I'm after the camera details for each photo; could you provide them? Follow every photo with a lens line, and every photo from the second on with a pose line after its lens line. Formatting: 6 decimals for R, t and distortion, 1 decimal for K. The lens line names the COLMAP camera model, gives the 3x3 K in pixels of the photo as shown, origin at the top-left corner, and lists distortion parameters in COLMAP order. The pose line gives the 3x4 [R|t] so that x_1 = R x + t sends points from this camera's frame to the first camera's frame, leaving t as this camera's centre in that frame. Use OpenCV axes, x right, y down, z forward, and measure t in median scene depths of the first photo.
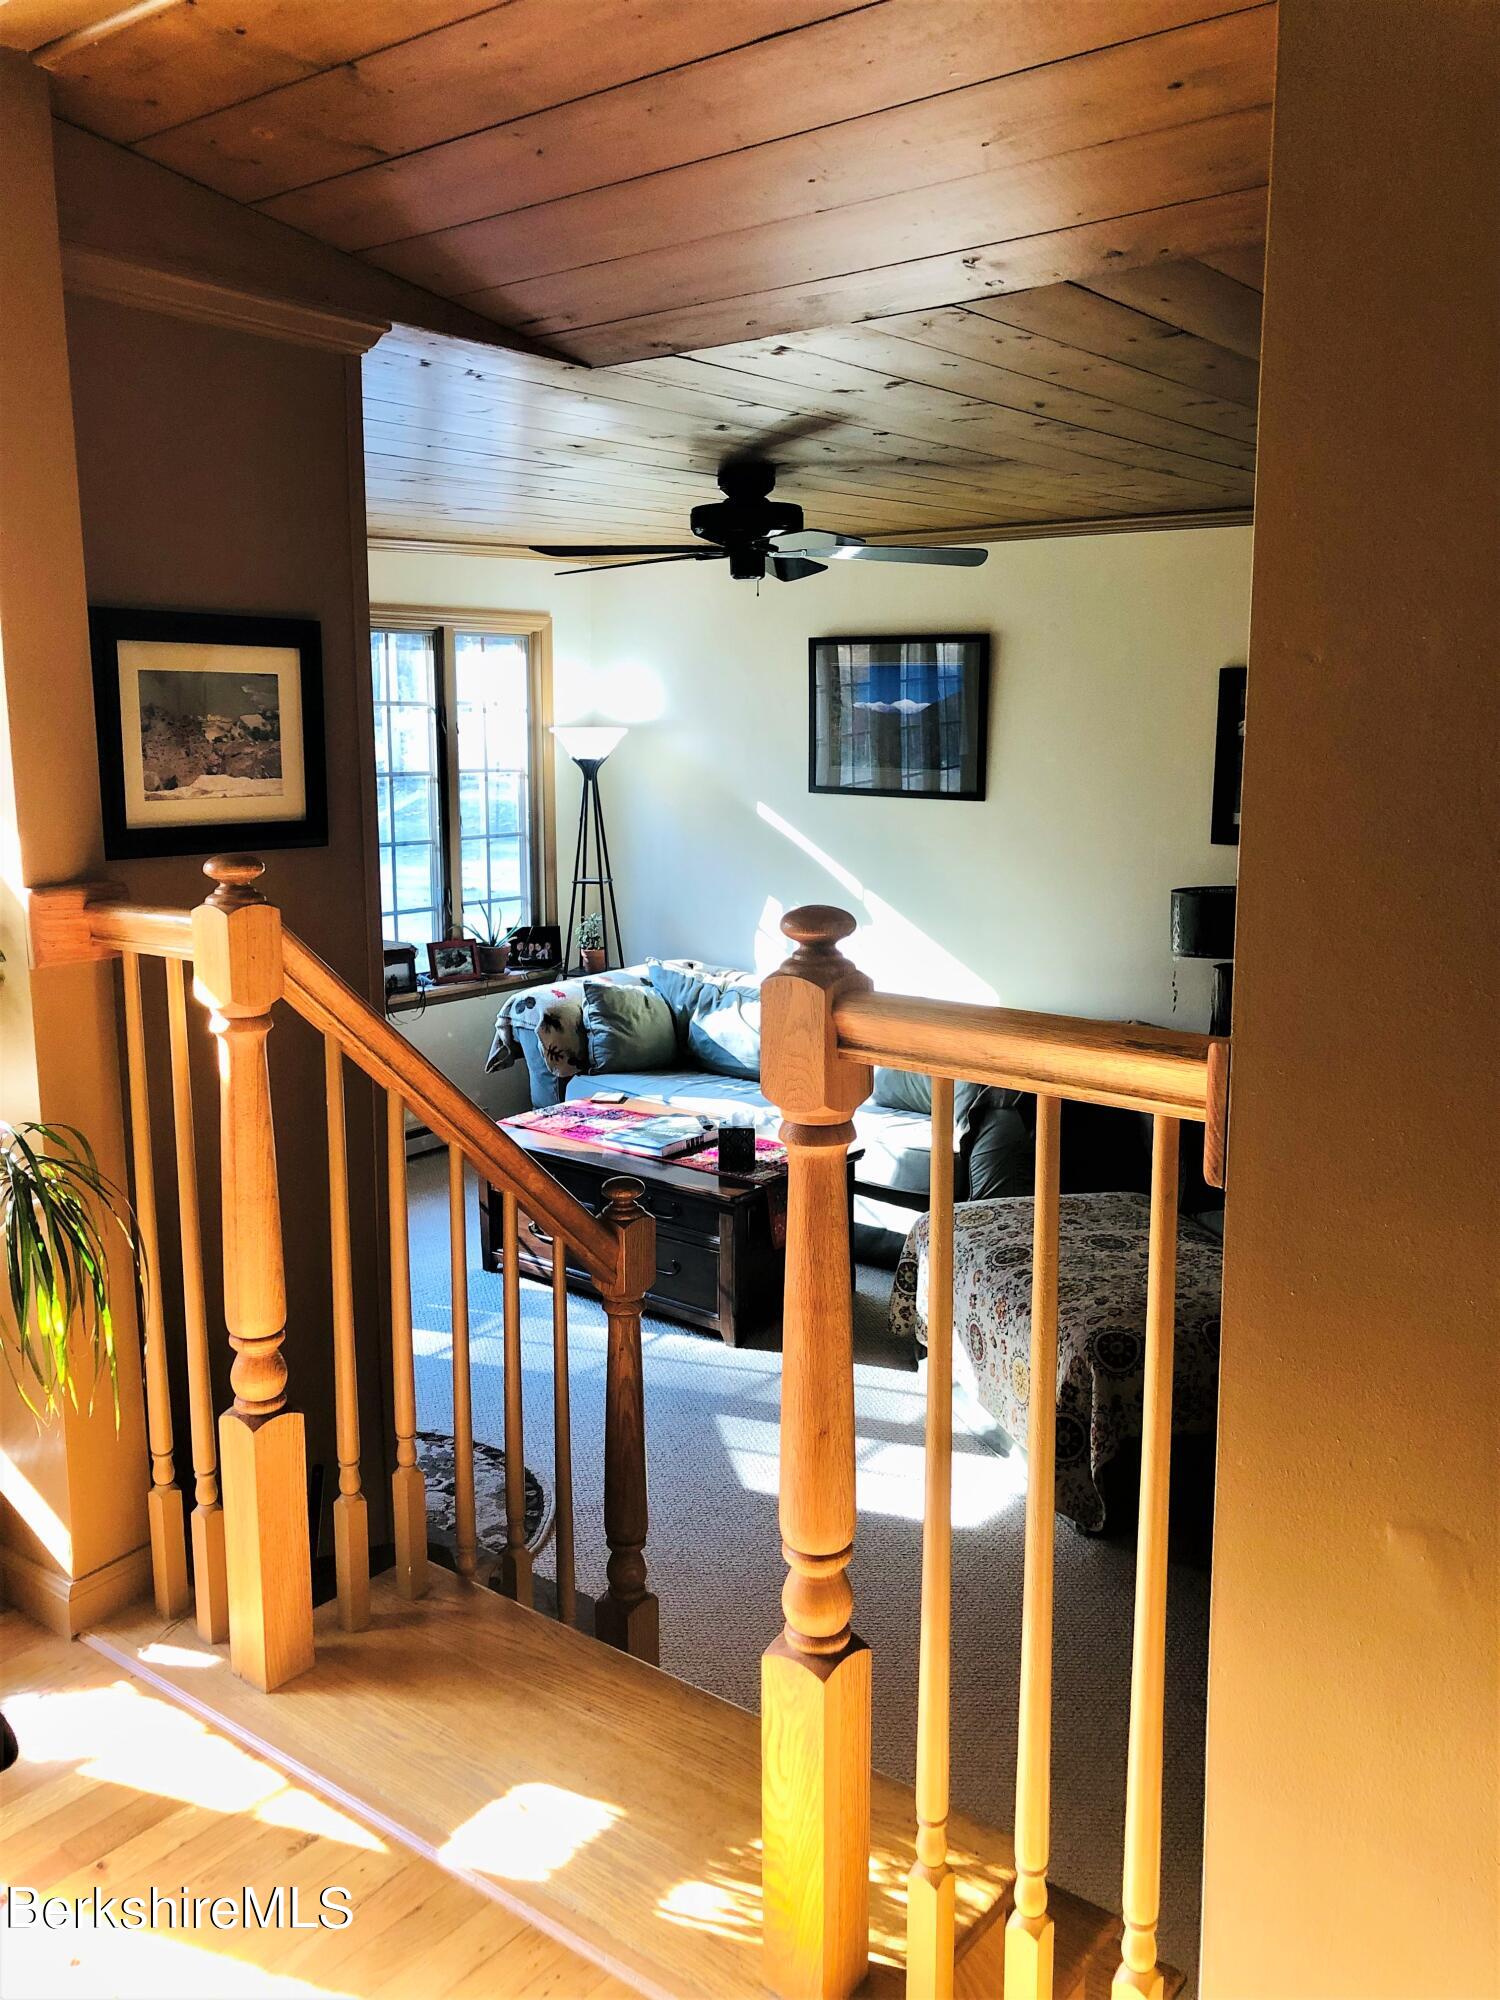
lens RADIAL K [[1638.2, 0, 744.0], [0, 1638.2, 983.5], [0, 0, 1]] dist [0.036262, -0.007928]
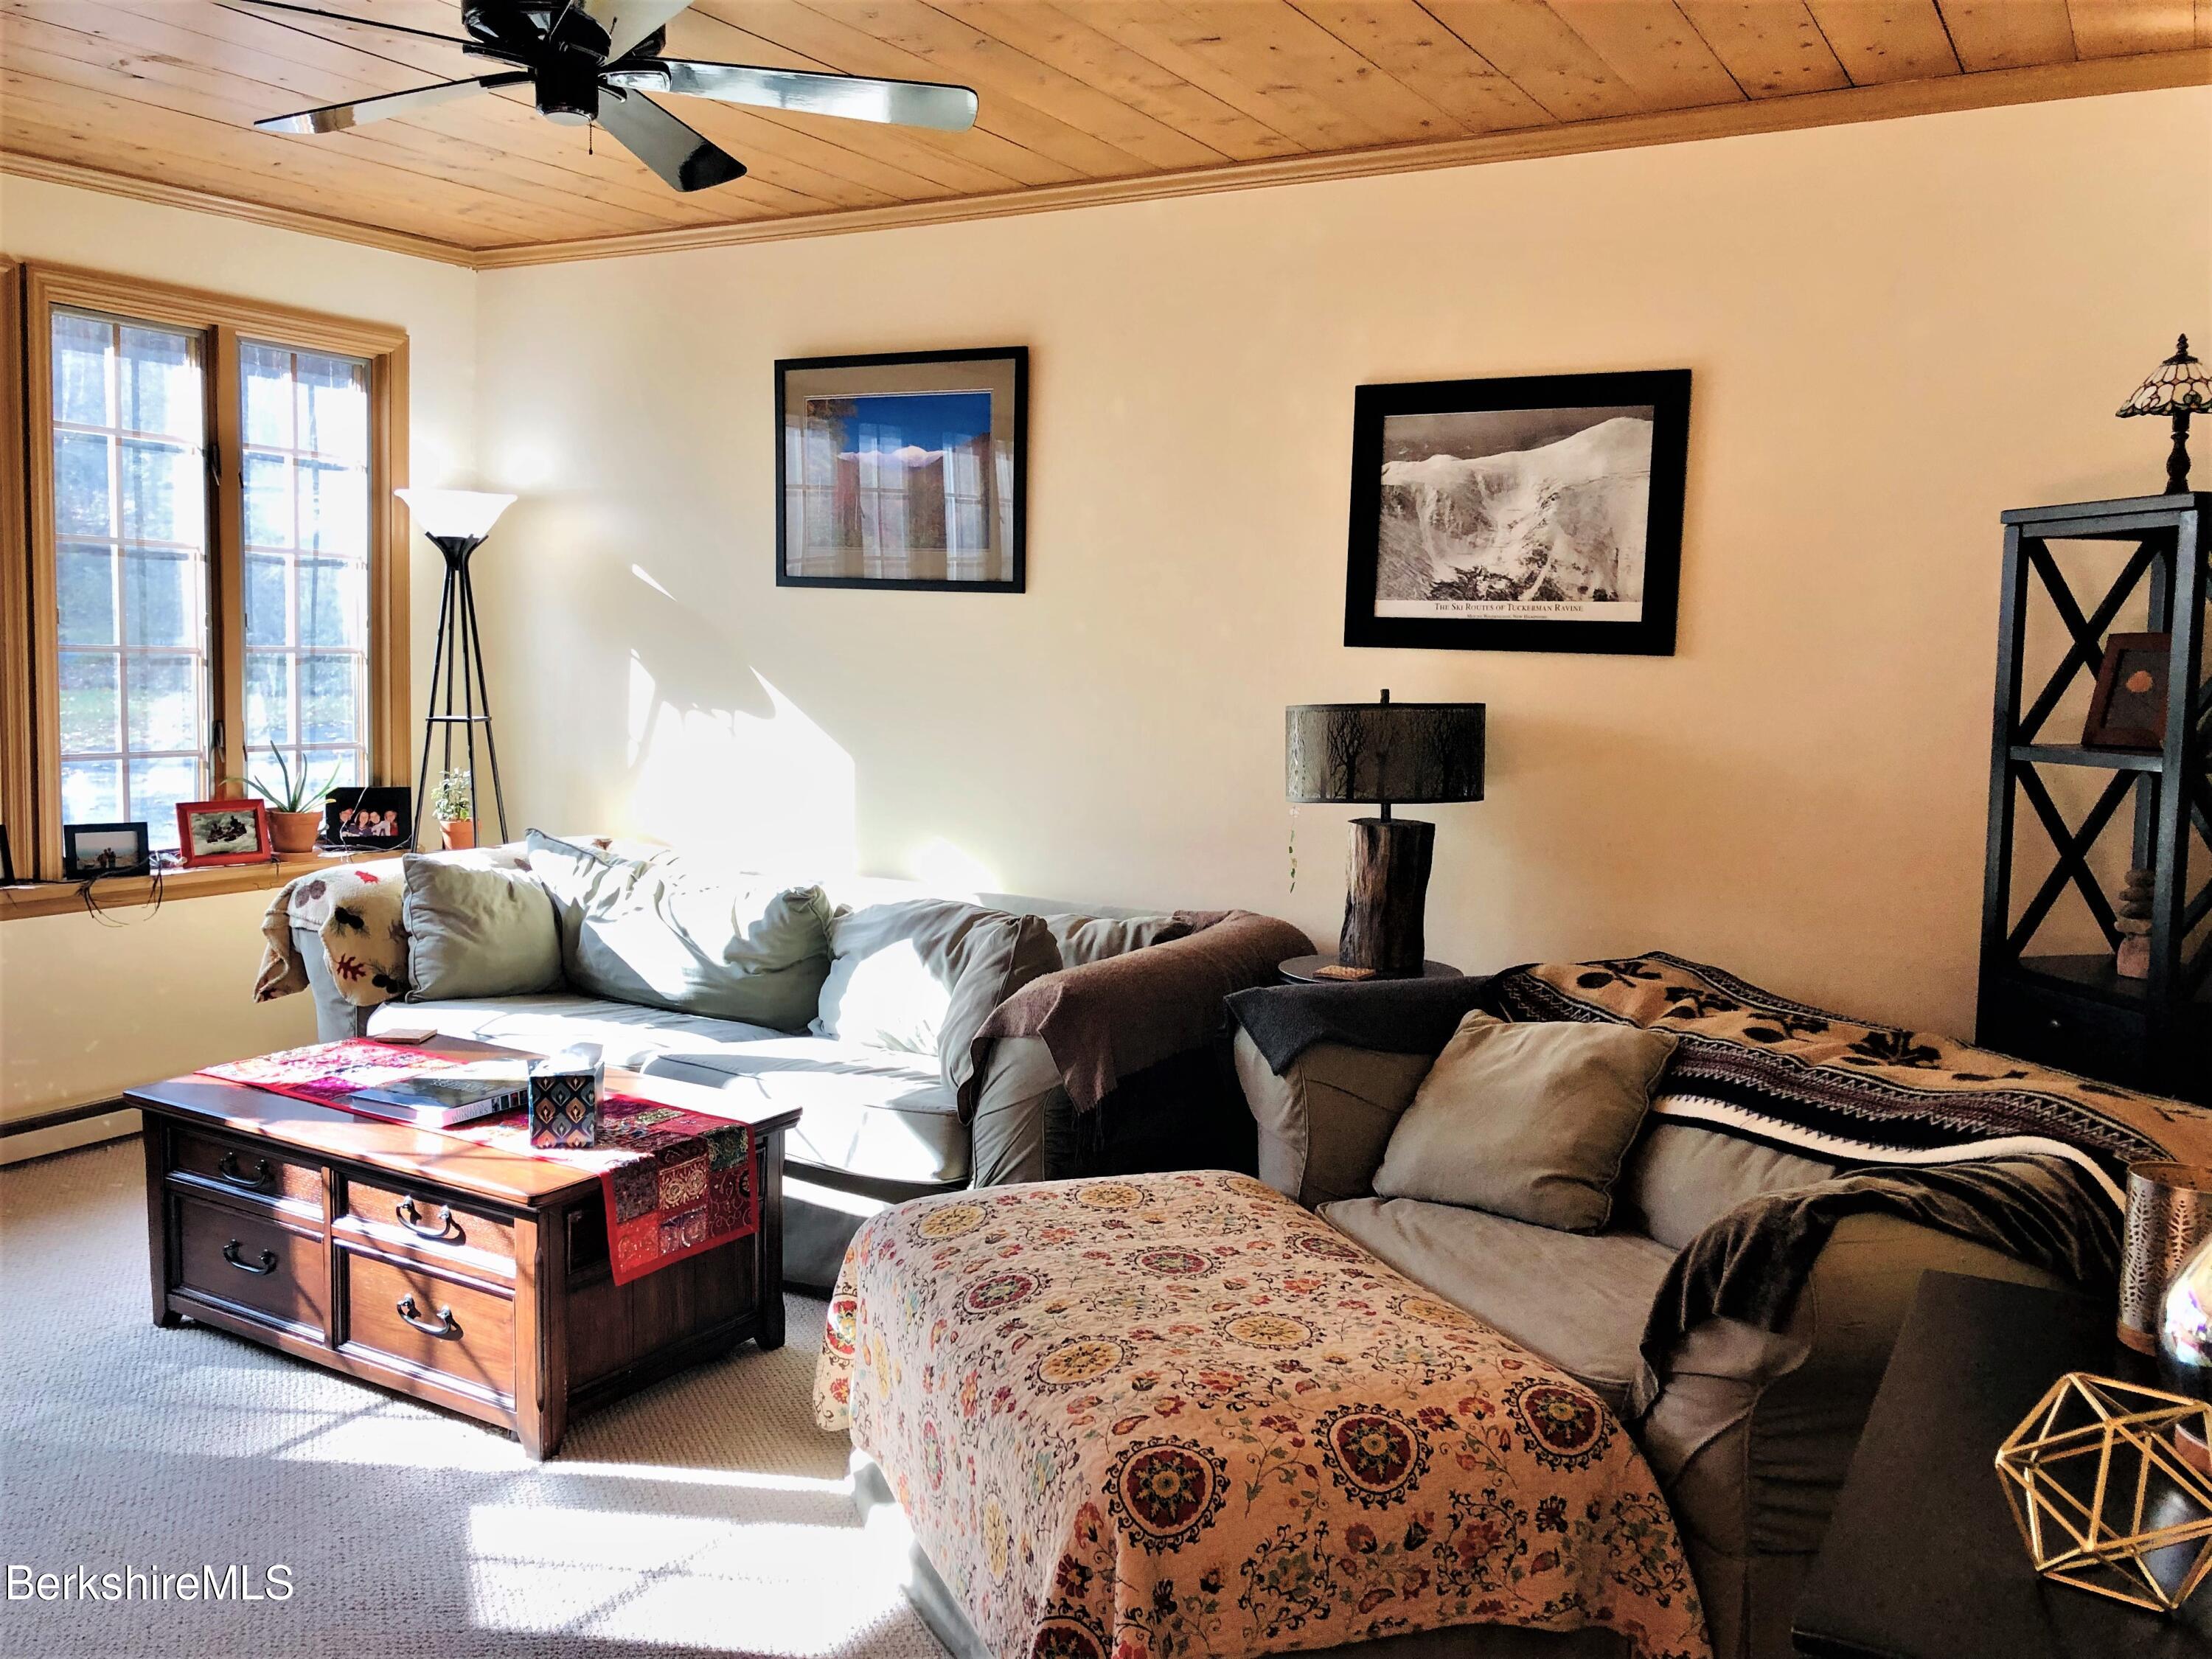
lens RADIAL K [[1811.8, 0, 1111.1], [0, 1811.8, 821.9], [0, 0, 1]] dist [0.036262, -0.007928]
pose [[0.989637, 0.010818, 0.143183, 0.074650], [-0.001371, 0.997824, -0.065914, 0.032235], [-0.143584, 0.065034, 0.987499, 0.254758]]
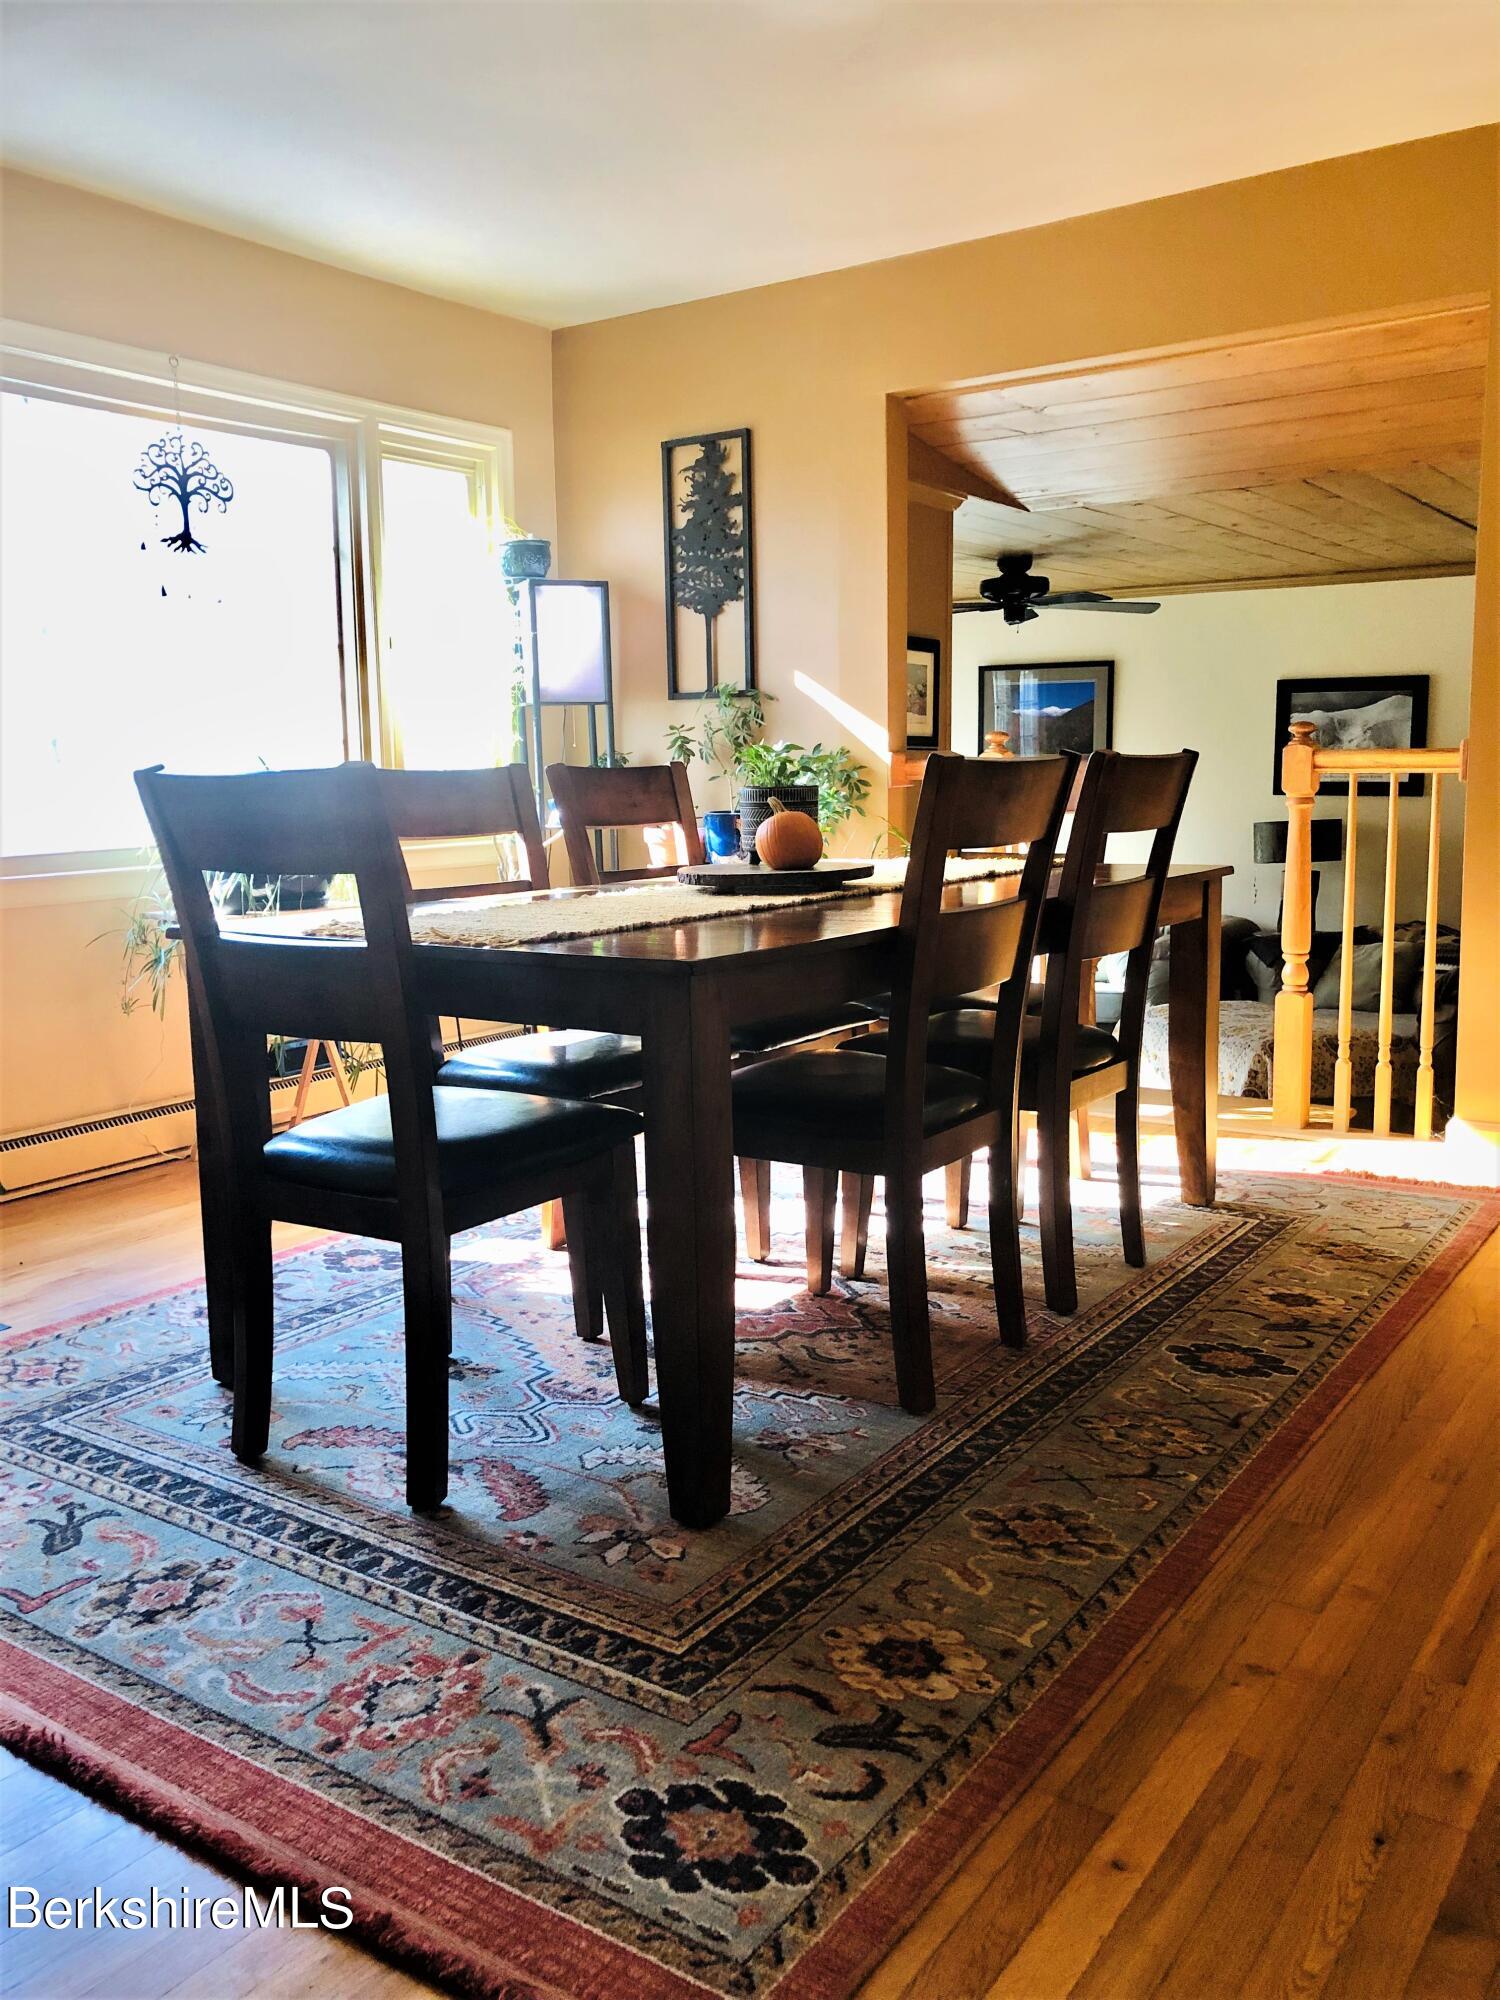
lens RADIAL K [[1638.2, 0, 751.6], [0, 1638.2, 998.1], [0, 0, 1]] dist [0.036262, -0.007928]
pose [[0.997889, -0.025022, 0.059932, -0.261867], [0.026548, 0.999340, -0.024793, 0.114687], [-0.059272, 0.026332, 0.997895, -0.433589]]
